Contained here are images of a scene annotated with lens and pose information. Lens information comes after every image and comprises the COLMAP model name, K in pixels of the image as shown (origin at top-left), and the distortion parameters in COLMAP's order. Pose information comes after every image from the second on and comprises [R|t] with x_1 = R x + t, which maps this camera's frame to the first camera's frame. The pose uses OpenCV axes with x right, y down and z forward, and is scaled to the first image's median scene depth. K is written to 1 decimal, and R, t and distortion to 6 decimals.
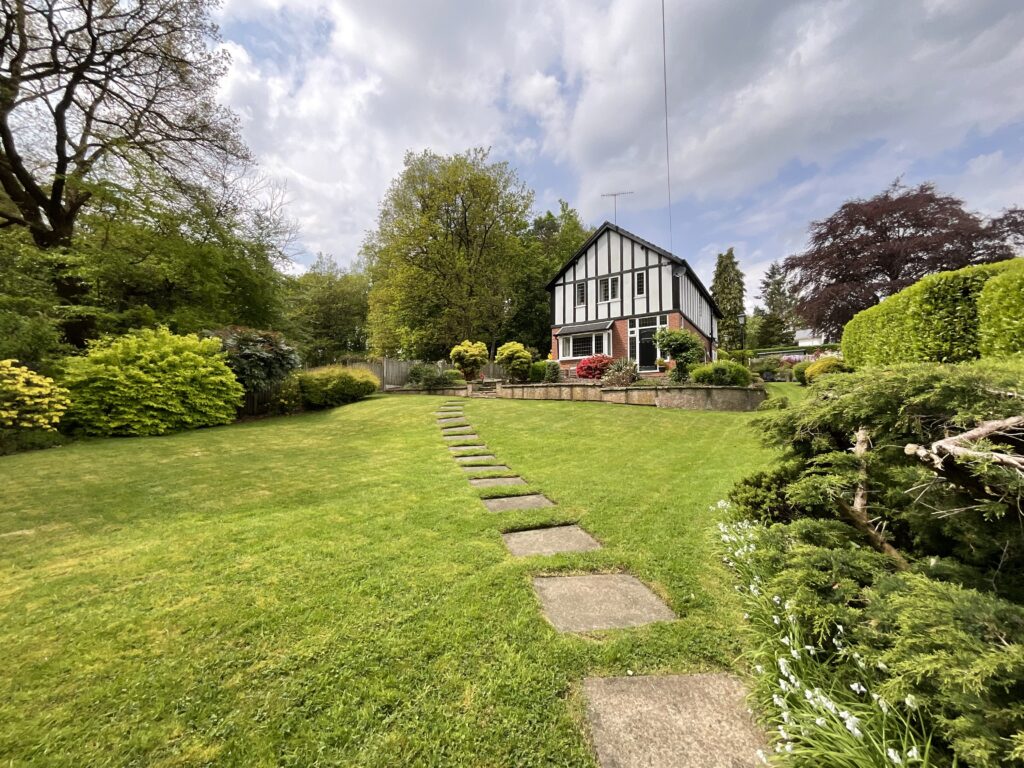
lens RADIAL K [[416.9, 0, 504.6], [0, 416.9, 383.1], [0, 0, 1]] dist [-0.008165, 0.003292]
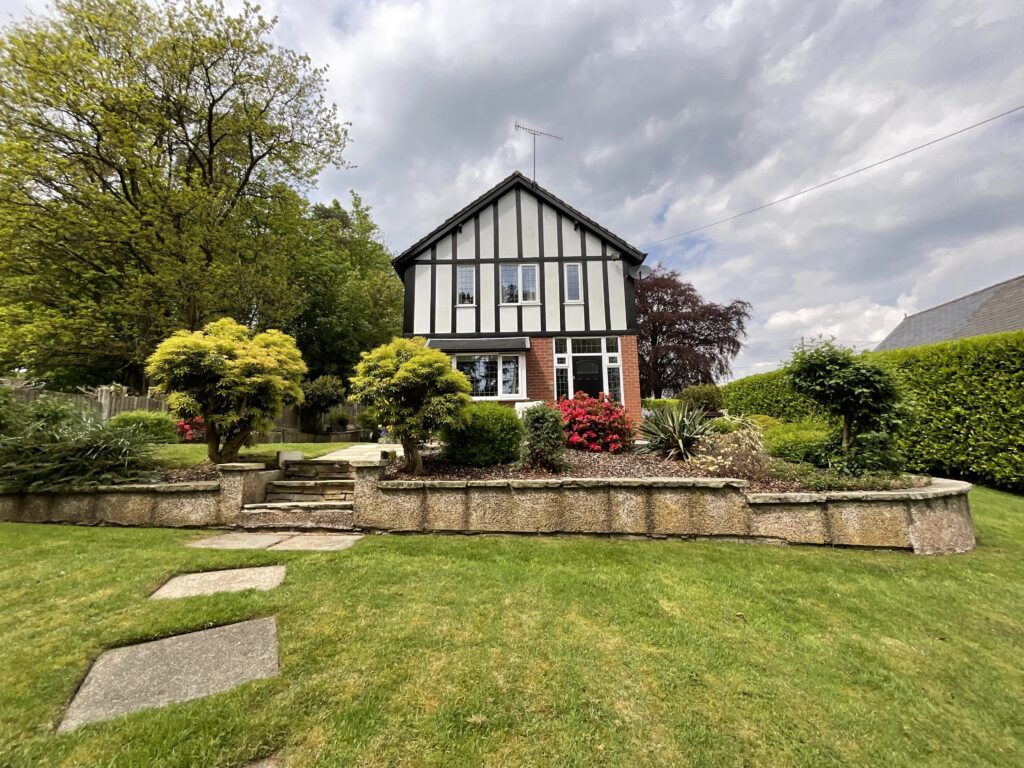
lens RADIAL K [[416.9, 0, 510.7], [0, 416.9, 385.3], [0, 0, 1]] dist [-0.008165, 0.003292]
pose [[0.822289, 0.074894, 0.564120, -0.076879], [-0.019143, 0.994381, -0.104113, -0.025600], [-0.568748, 0.074812, 0.819102, 0.566538]]
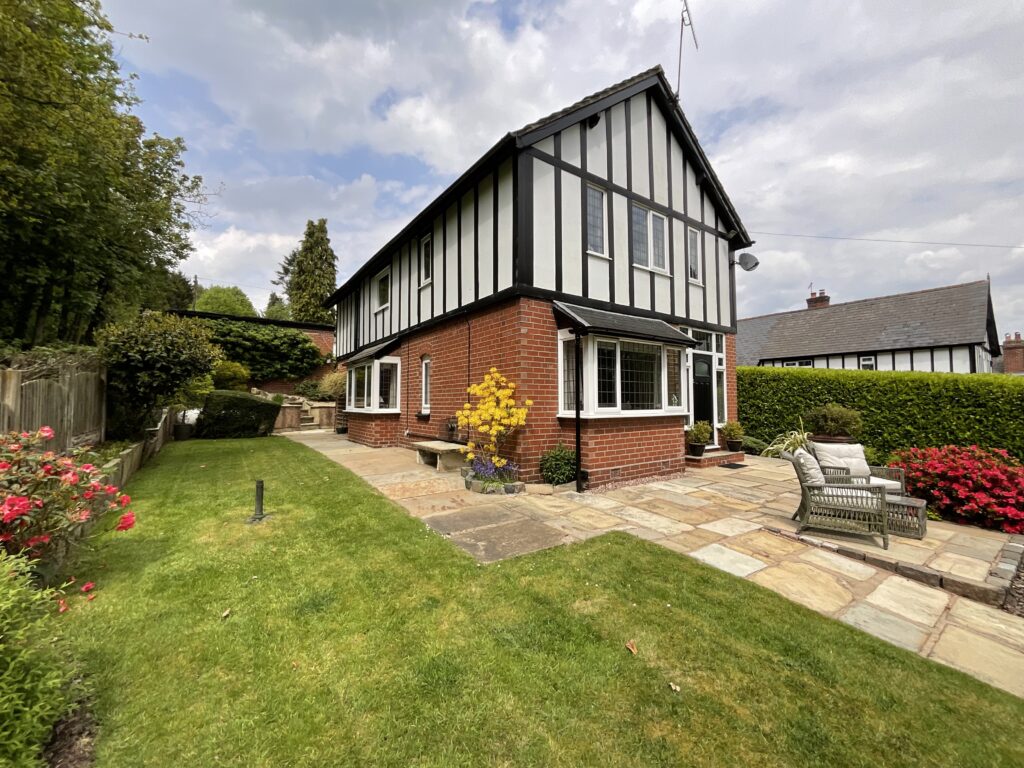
lens RADIAL K [[416.9, 0, 514.2], [0, 416.9, 382.3], [0, 0, 1]] dist [-0.008165, 0.003292]
pose [[0.328383, 0.037353, 0.943806, -0.168611], [-0.065854, 0.997692, -0.016572, -0.076709], [-0.942246, -0.056711, 0.330085, 1.023646]]
